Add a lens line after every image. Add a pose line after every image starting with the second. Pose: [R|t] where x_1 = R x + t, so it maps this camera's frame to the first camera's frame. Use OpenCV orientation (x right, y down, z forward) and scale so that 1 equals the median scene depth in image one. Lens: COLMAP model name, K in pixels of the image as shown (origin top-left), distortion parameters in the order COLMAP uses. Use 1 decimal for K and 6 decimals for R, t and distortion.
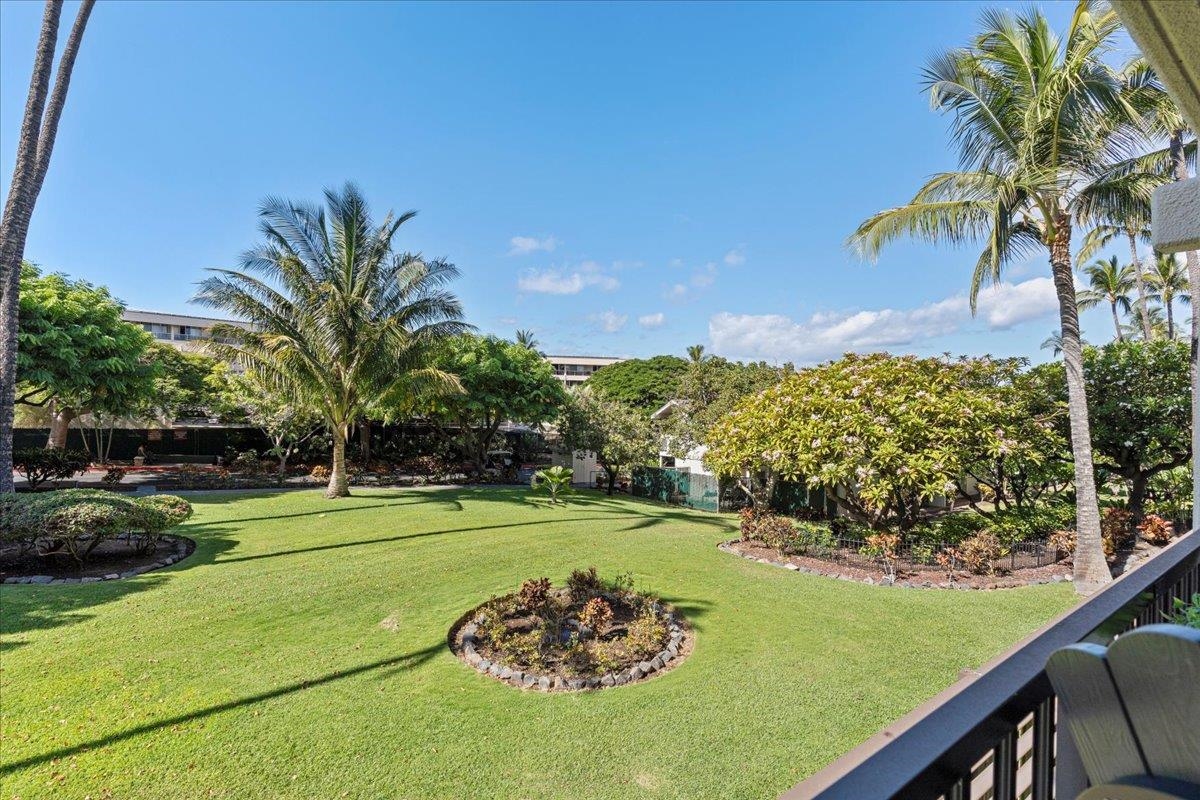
lens RADIAL K [[572.0, 0, 597.2], [0, 572.0, 400.7], [0, 0, 1]] dist [0.002784, -0.000097]
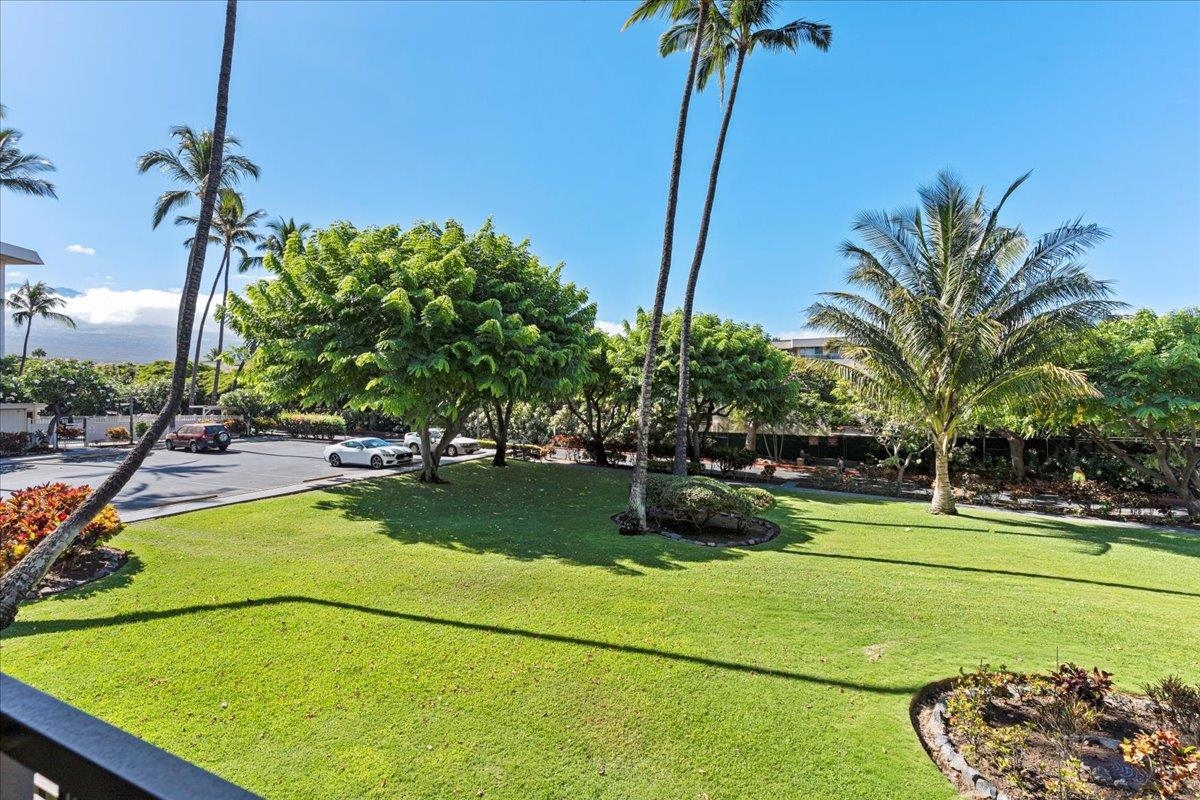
lens RADIAL K [[572.0, 0, 597.2], [0, 572.0, 400.7], [0, 0, 1]] dist [0.002784, -0.000097]
pose [[0.455073, -0.030745, -0.889923, 0.121174], [0.014848, 0.999527, -0.026938, 0.002810], [0.890330, -0.000955, 0.455314, 0.084864]]
